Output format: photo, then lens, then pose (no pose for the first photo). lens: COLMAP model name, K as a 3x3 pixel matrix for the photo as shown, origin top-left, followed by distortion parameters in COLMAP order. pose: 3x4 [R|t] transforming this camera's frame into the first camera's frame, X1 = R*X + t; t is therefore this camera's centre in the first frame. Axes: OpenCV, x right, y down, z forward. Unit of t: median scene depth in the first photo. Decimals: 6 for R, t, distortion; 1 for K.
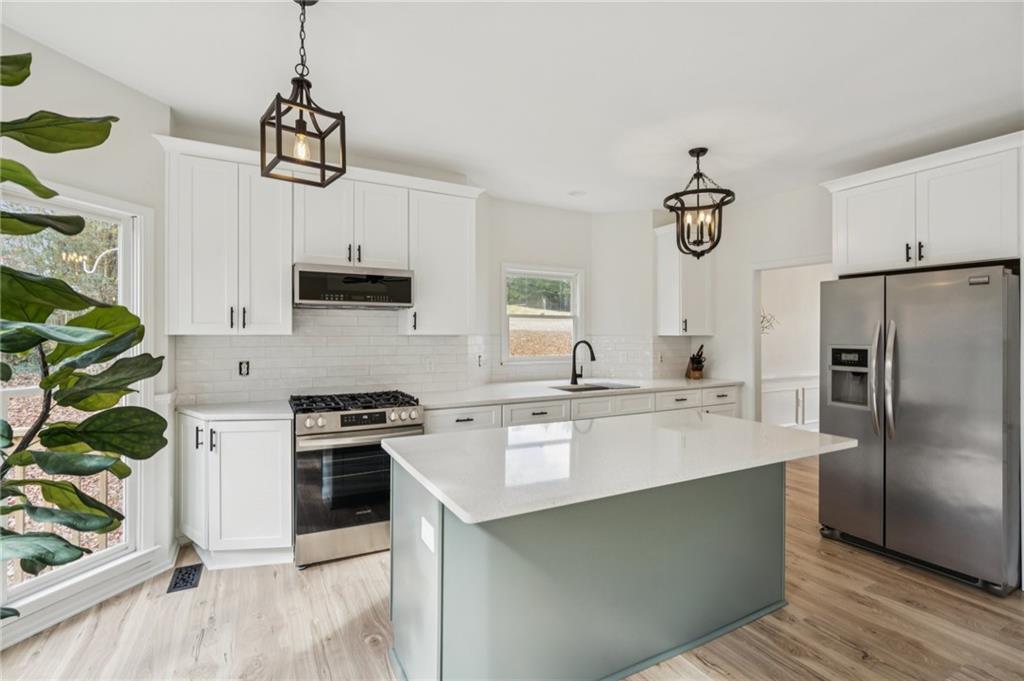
lens RADIAL K [[466.9, 0, 509.2], [0, 466.9, 331.5], [0, 0, 1]] dist [-0.002967, 0.002873]
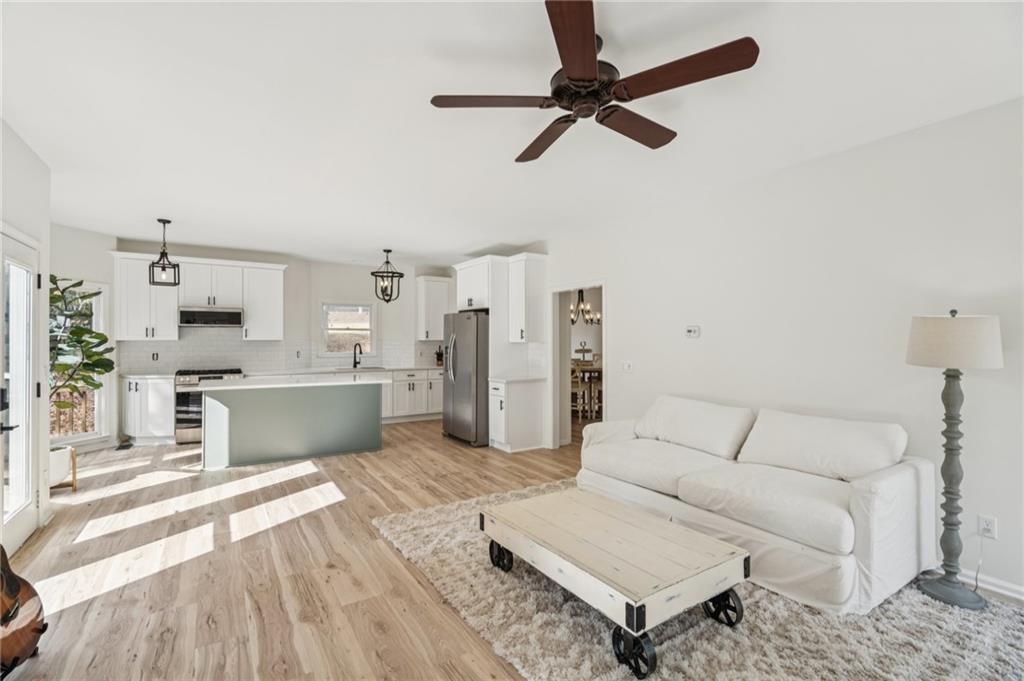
lens RADIAL K [[466.9, 0, 509.5], [0, 466.9, 335.1], [0, 0, 1]] dist [-0.002967, 0.002873]
pose [[0.997911, -0.000656, 0.064604, 0.873043], [0.000809, 0.999997, -0.002344, -0.009943], [-0.064603, 0.002391, 0.997908, -1.174411]]
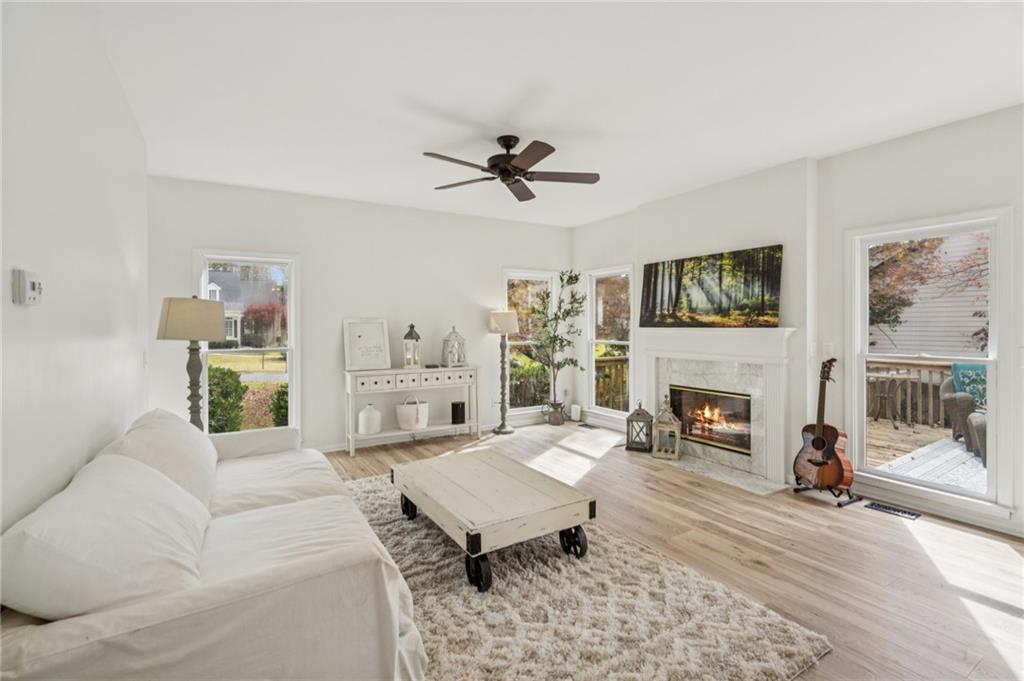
lens RADIAL K [[466.9, 0, 509.8], [0, 466.9, 329.0], [0, 0, 1]] dist [-0.002967, 0.002873]
pose [[-0.999191, 0.000754, -0.040200, 1.070572], [0.000728, 1.000000, 0.000668, 0.017329], [0.040201, 0.000638, -0.999191, 0.620409]]
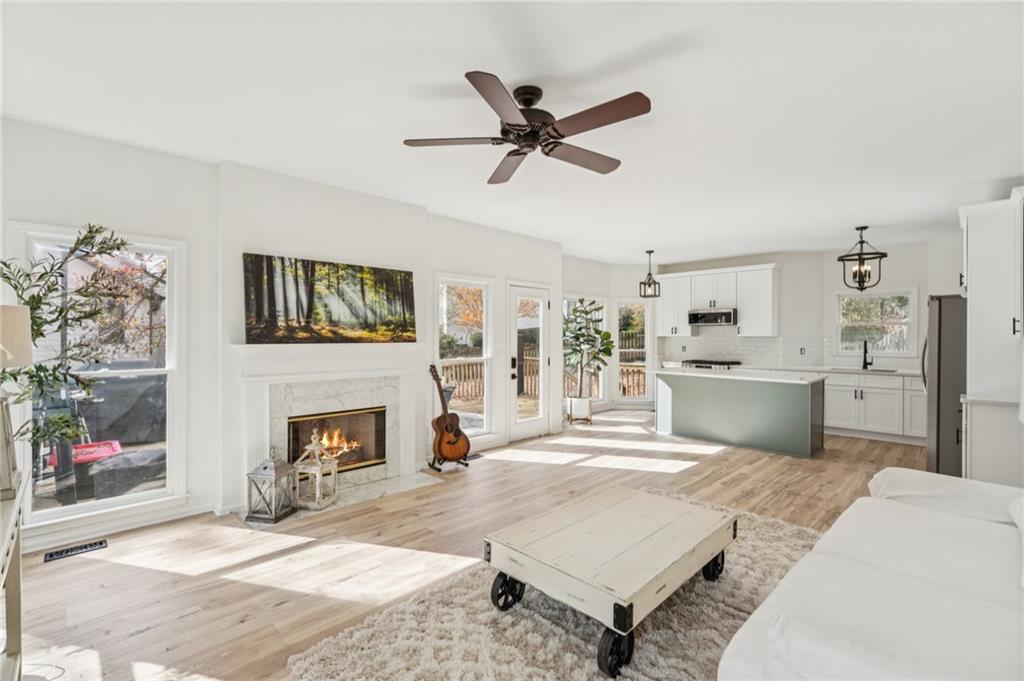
lens RADIAL K [[466.9, 0, 506.4], [0, 466.9, 338.6], [0, 0, 1]] dist [-0.002967, 0.002873]
pose [[0.271766, 0.004113, -0.962355, 1.821742], [0.006624, 0.999959, 0.006144, -0.004297], [0.962341, -0.008044, 0.271728, -0.762965]]
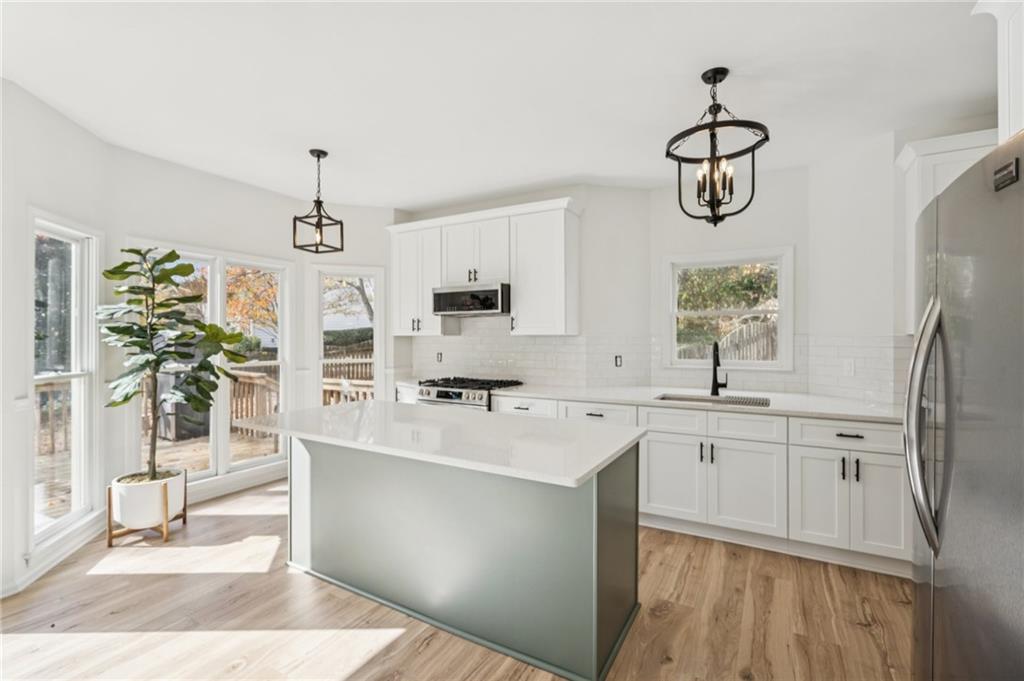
lens RADIAL K [[466.9, 0, 512.1], [0, 466.9, 340.0], [0, 0, 1]] dist [-0.002967, 0.002873]
pose [[0.523526, 0.007768, -0.851974, 0.916407], [0.011886, 0.999795, 0.016419, -0.000408], [0.851927, -0.018723, 0.523326, 0.389799]]
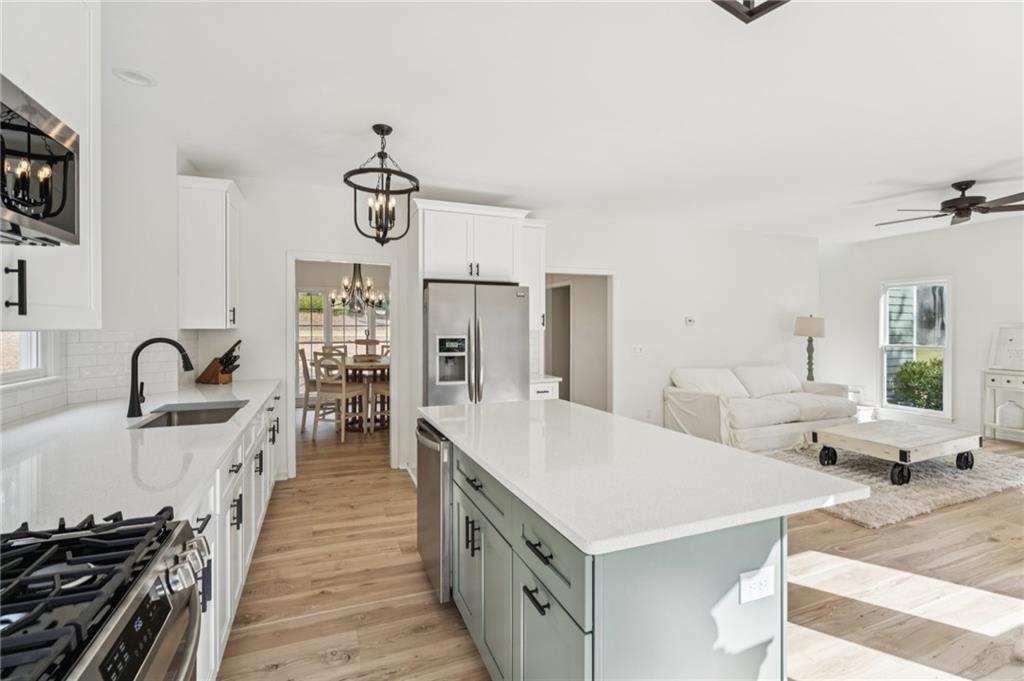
lens RADIAL K [[466.9, 0, 513.3], [0, 466.9, 327.5], [0, 0, 1]] dist [-0.002967, 0.002873]
pose [[0.110588, -0.003936, 0.993859, -0.522202], [-0.006616, 0.999967, 0.004696, -0.000378], [-0.993844, -0.007094, 0.110558, 0.689585]]
